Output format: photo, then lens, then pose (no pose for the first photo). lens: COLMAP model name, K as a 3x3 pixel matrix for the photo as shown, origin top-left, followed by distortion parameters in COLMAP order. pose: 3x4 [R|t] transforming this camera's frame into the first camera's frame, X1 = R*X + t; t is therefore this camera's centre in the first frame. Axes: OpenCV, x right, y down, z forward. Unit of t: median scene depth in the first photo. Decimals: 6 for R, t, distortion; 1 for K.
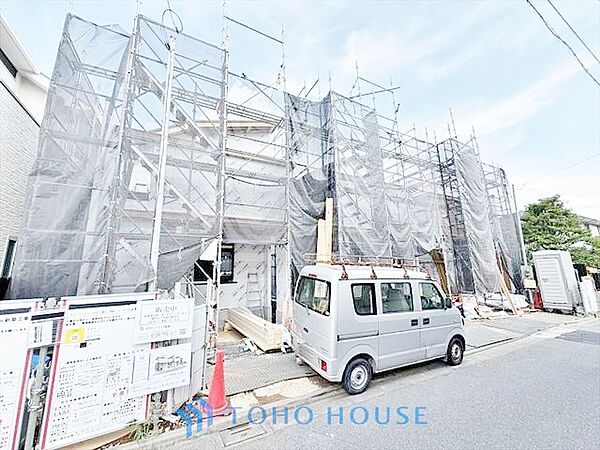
lens RADIAL K [[239.9, 0, 300.8], [0, 239.9, 225.5], [0, 0, 1]] dist [-0.001047, 0.000579]
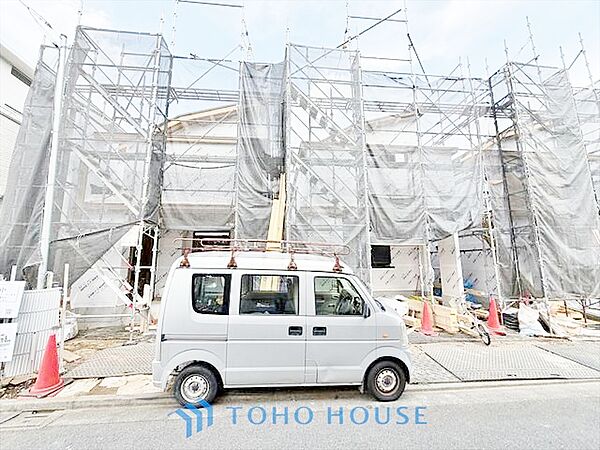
lens RADIAL K [[239.9, 0, 299.7], [0, 239.9, 225.6], [0, 0, 1]] dist [-0.001047, 0.000579]
pose [[0.926253, -0.036716, -0.375110, 0.497693], [0.055237, 0.997722, 0.038738, 0.040951], [0.372833, -0.056601, 0.926171, 0.231457]]
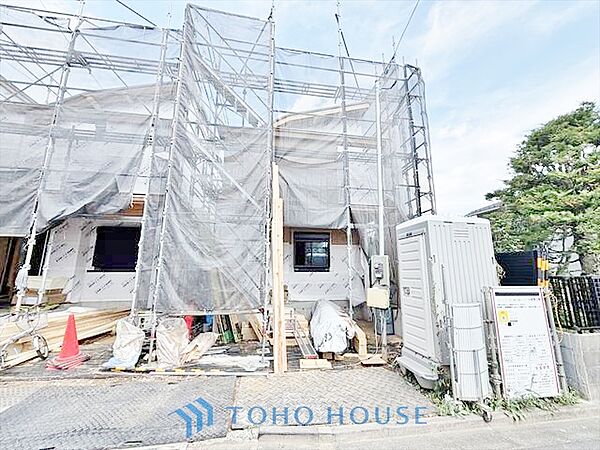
lens RADIAL K [[239.9, 0, 301.8], [0, 239.9, 224.7], [0, 0, 1]] dist [-0.001047, 0.000579]
pose [[0.950132, -0.030894, -0.310315, 1.540442], [0.033225, 0.999445, 0.002226, 0.173715], [0.310074, -0.012425, 0.950631, 0.889642]]
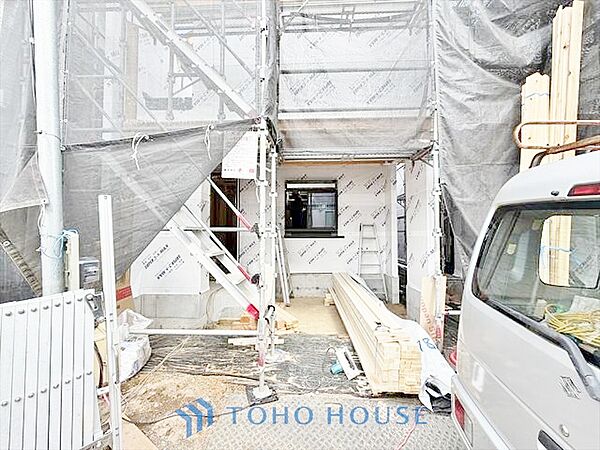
lens RADIAL K [[239.9, 0, 298.4], [0, 239.9, 225.7], [0, 0, 1]] dist [-0.001047, 0.000579]
pose [[0.863304, 0.008803, -0.504608, -0.044015], [0.074959, 0.986521, 0.145454, 0.126417], [0.499087, -0.163396, 0.851007, 0.473592]]
